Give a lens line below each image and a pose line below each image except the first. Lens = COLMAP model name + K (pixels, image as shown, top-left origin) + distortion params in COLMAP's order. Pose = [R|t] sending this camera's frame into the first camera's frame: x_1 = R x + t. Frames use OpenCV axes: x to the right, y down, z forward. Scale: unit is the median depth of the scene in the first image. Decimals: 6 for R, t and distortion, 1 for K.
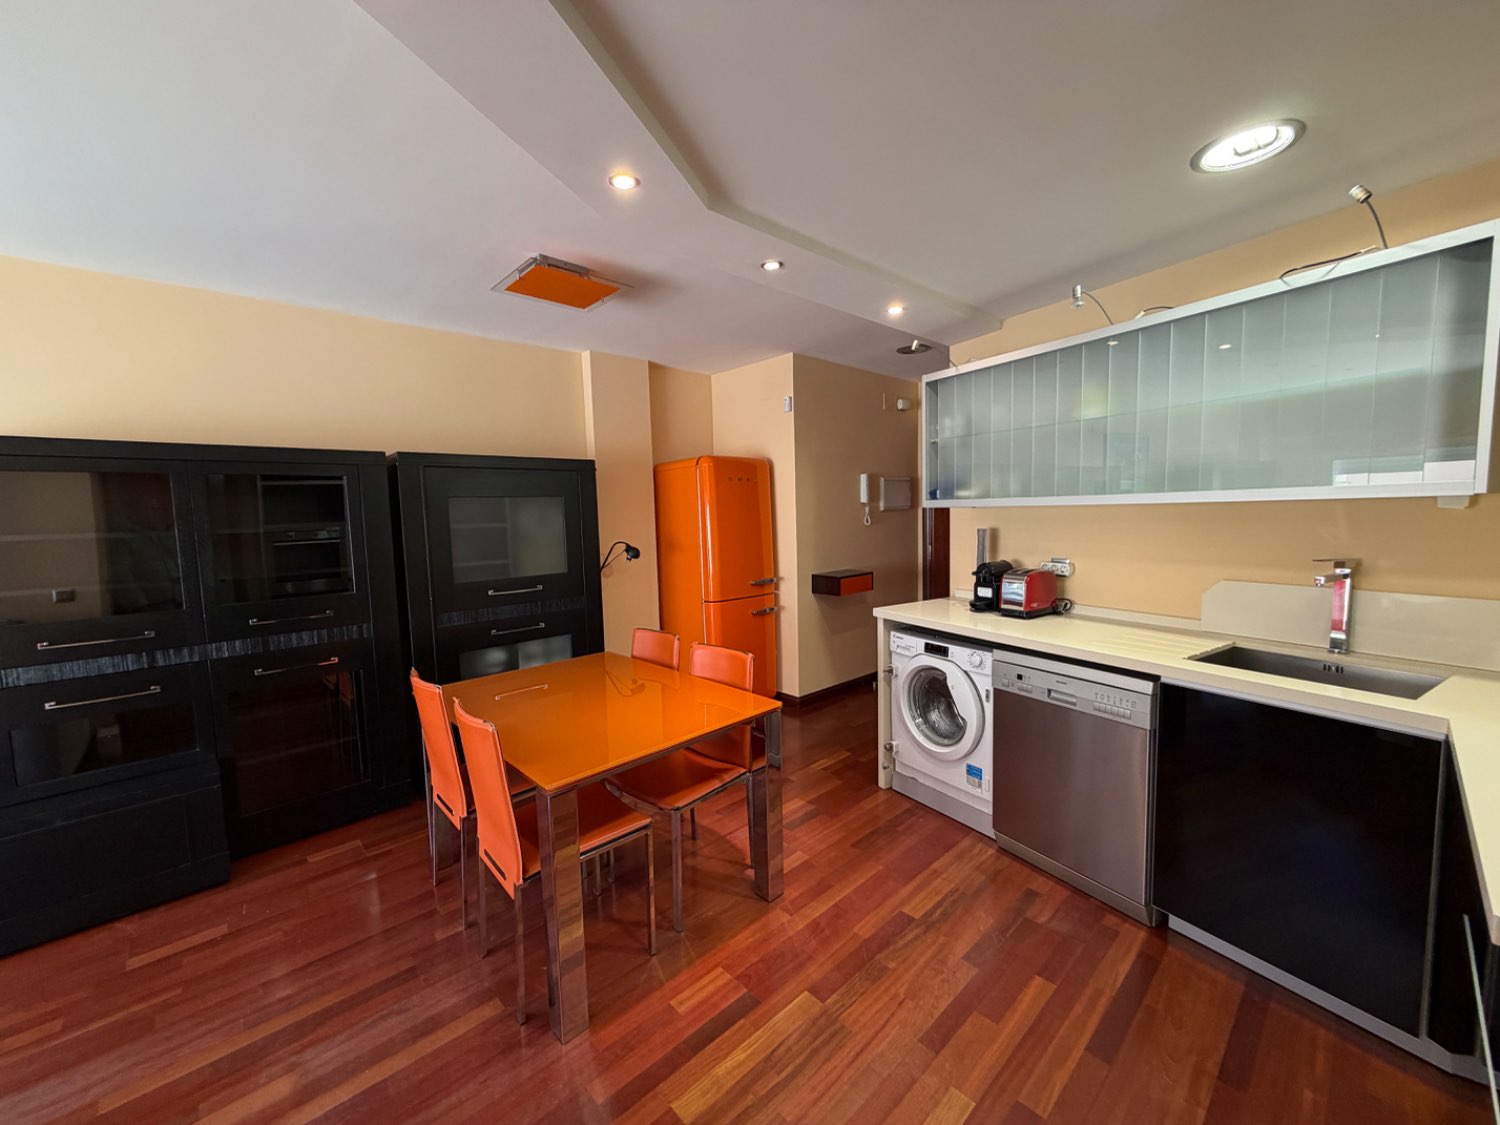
lens RADIAL K [[596.3, 0, 749.0], [0, 596.3, 561.1], [0, 0, 1]] dist [-0.001092, 0.000342]
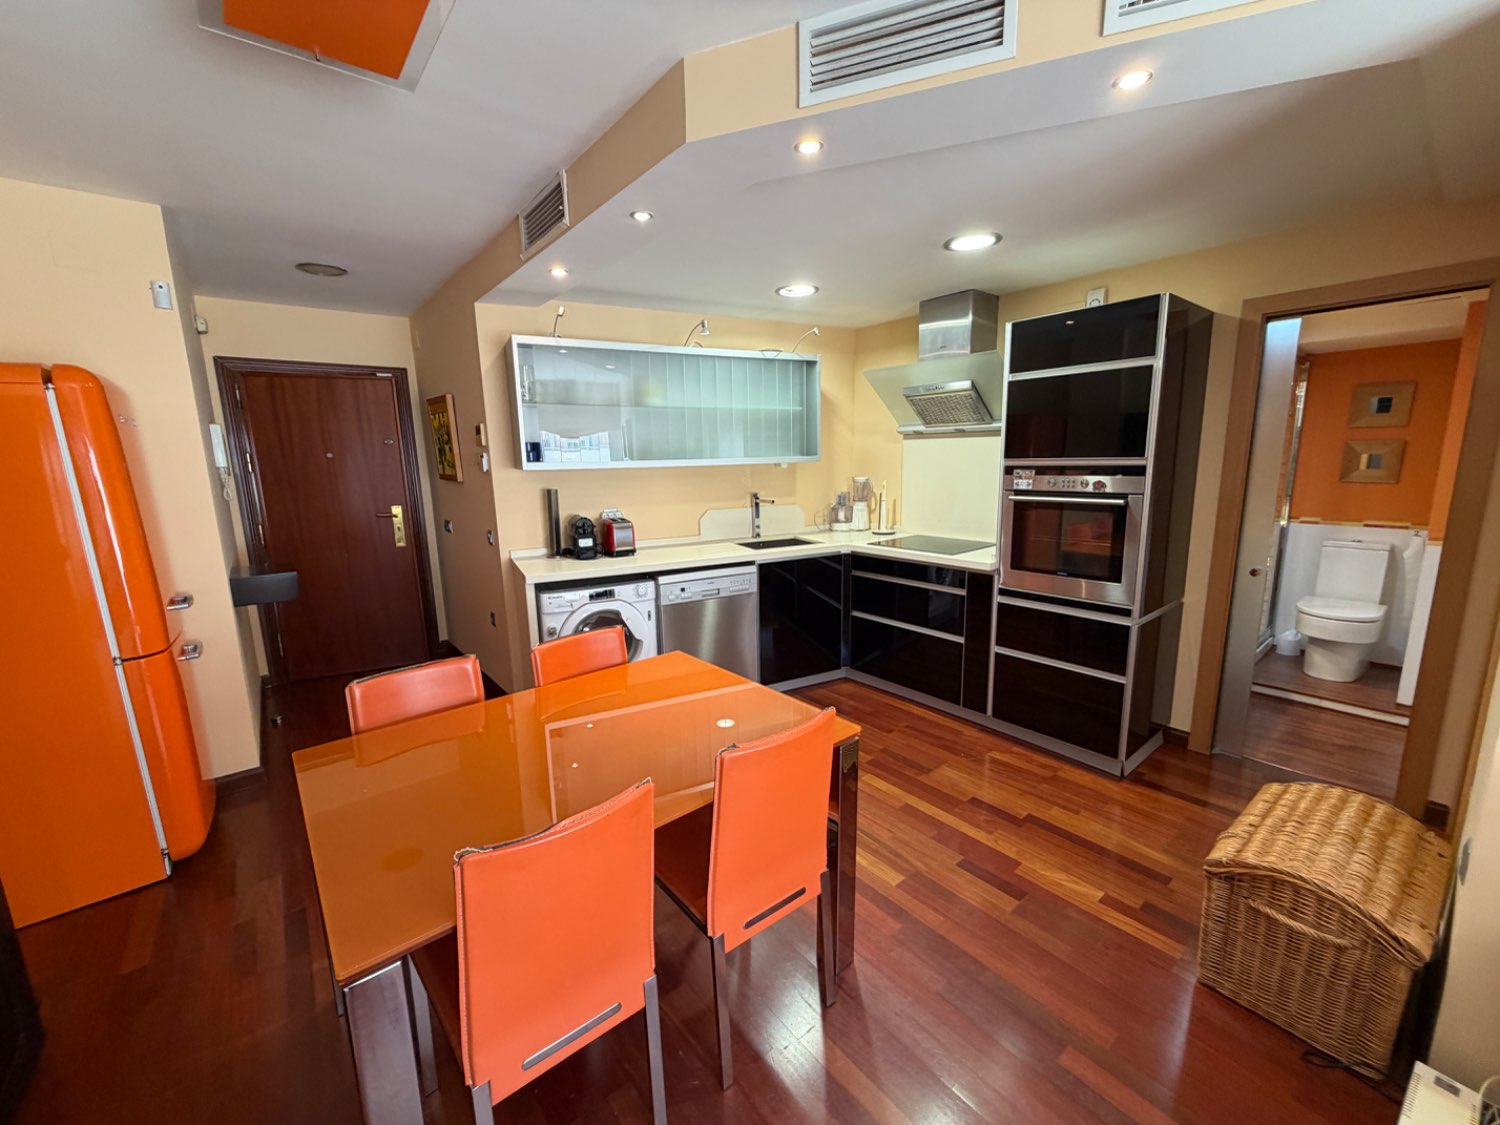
lens RADIAL K [[596.3, 0, 749.0], [0, 596.3, 561.1], [0, 0, 1]] dist [-0.001092, 0.000342]
pose [[0.065729, -0.152245, 0.986155, -0.845990], [0.103817, 0.983972, 0.144989, -0.055115], [-0.992422, 0.092850, 0.080481, 0.677930]]
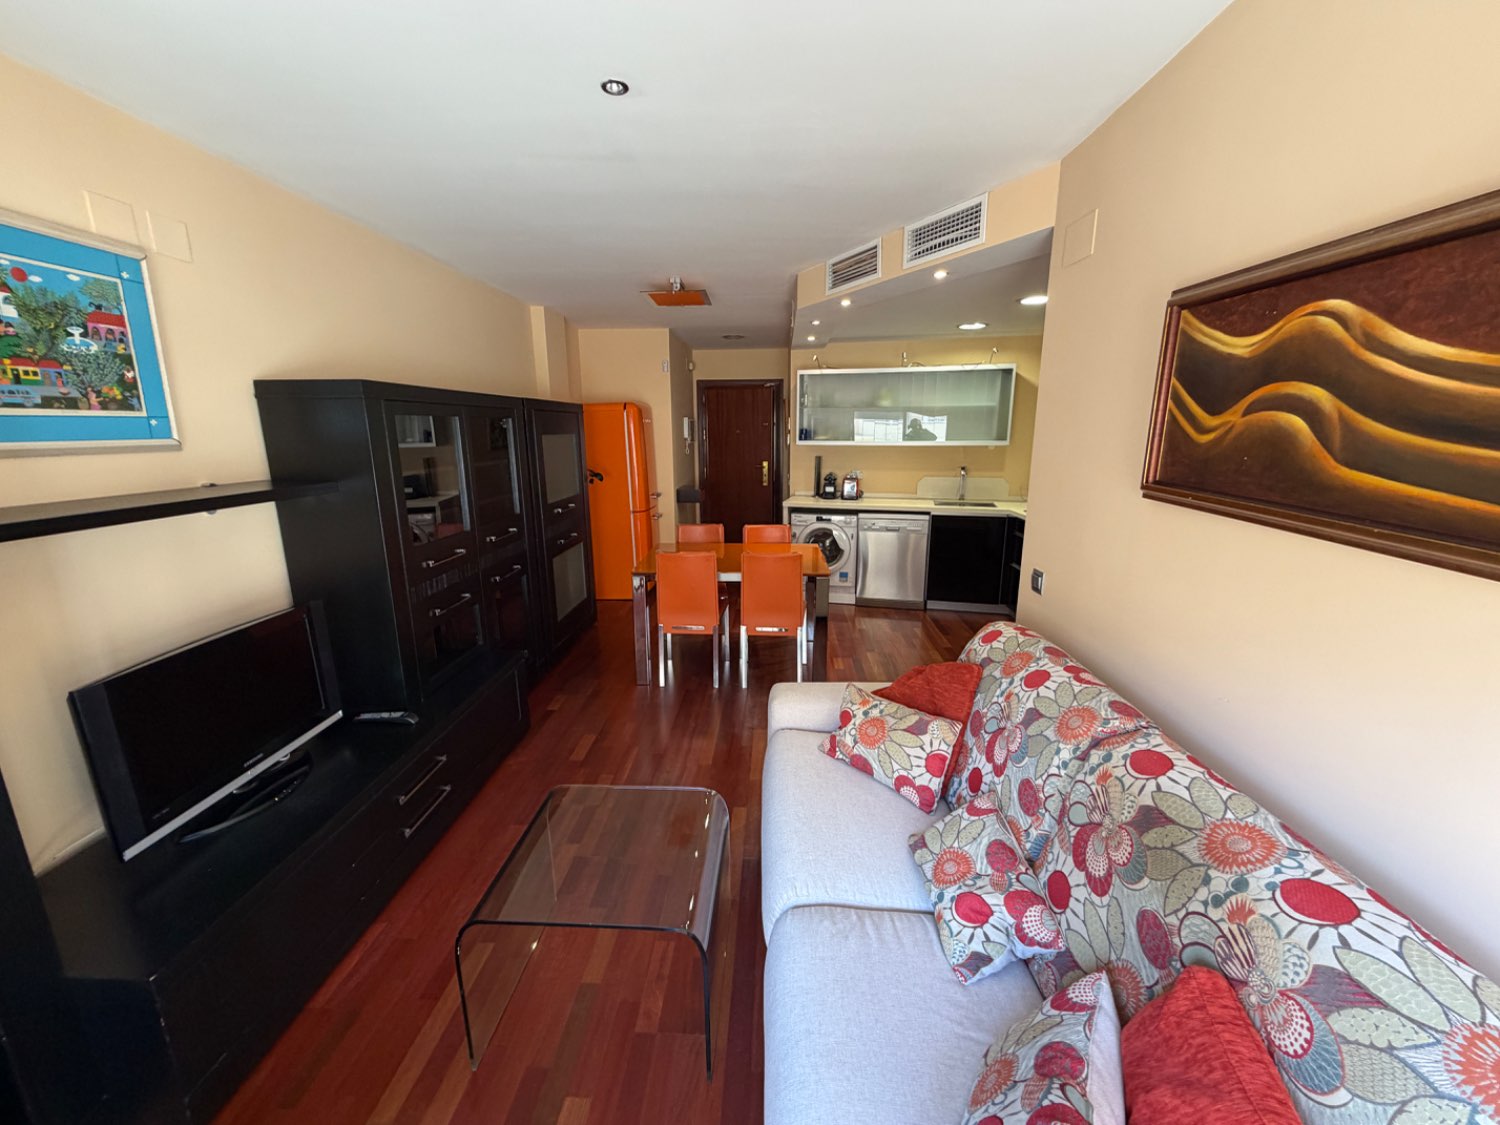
lens RADIAL K [[596.3, 0, 749.0], [0, 596.3, 561.1], [0, 0, 1]] dist [-0.001092, 0.000342]
pose [[0.713661, -0.130372, 0.688252, -1.342844], [0.042947, 0.988823, 0.142775, -0.006249], [-0.699174, -0.072334, 0.711283, -0.258927]]
